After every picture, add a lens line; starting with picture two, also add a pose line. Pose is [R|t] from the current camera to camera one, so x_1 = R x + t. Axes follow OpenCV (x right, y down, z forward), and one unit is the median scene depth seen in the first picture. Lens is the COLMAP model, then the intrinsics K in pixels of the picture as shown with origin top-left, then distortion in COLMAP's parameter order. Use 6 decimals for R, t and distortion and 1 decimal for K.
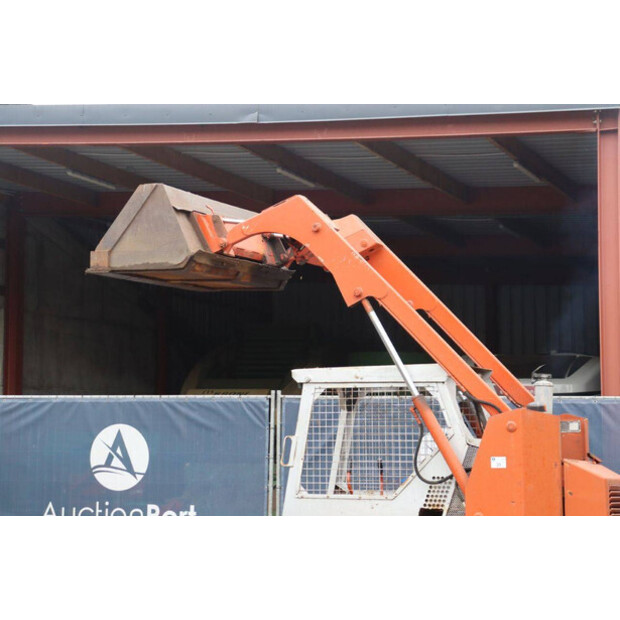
lens RADIAL K [[1484.6, 0, 310.0], [0, 1484.6, 310.0], [0, 0, 1]] dist [0.414105, 0.467472]
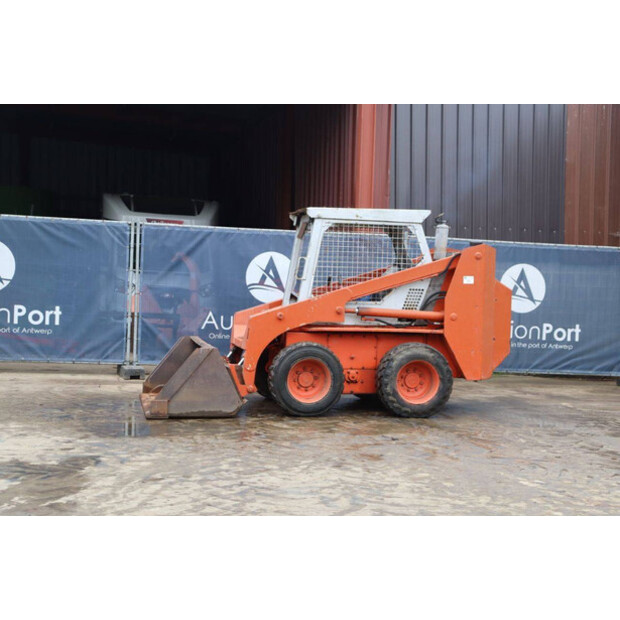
lens RADIAL K [[1066.8, 0, 310.0], [0, 1066.8, 310.0], [0, 0, 1]] dist [0.174465, 0.171847]
pose [[0.823947, 0.001612, 0.566664, -0.518942], [-0.078019, 0.990795, 0.110623, 0.023504], [-0.561270, -0.135358, 0.816489, 0.196953]]
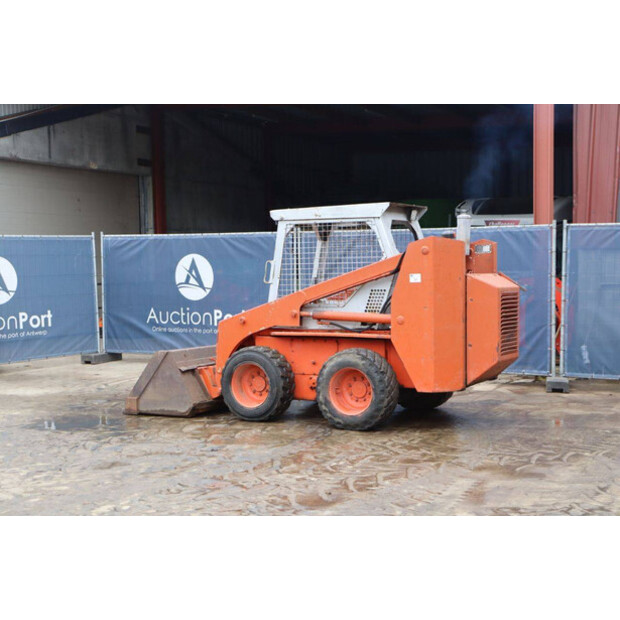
lens RADIAL K [[960.0, 0, 310.0], [0, 960.0, 310.0], [0, 0, 1]] dist [0.145159, 0.075111]
pose [[0.992612, -0.012632, -0.120670, 0.117608], [0.028843, 0.990621, 0.133563, 0.013664], [0.117851, -0.136057, 0.983666, 0.147460]]
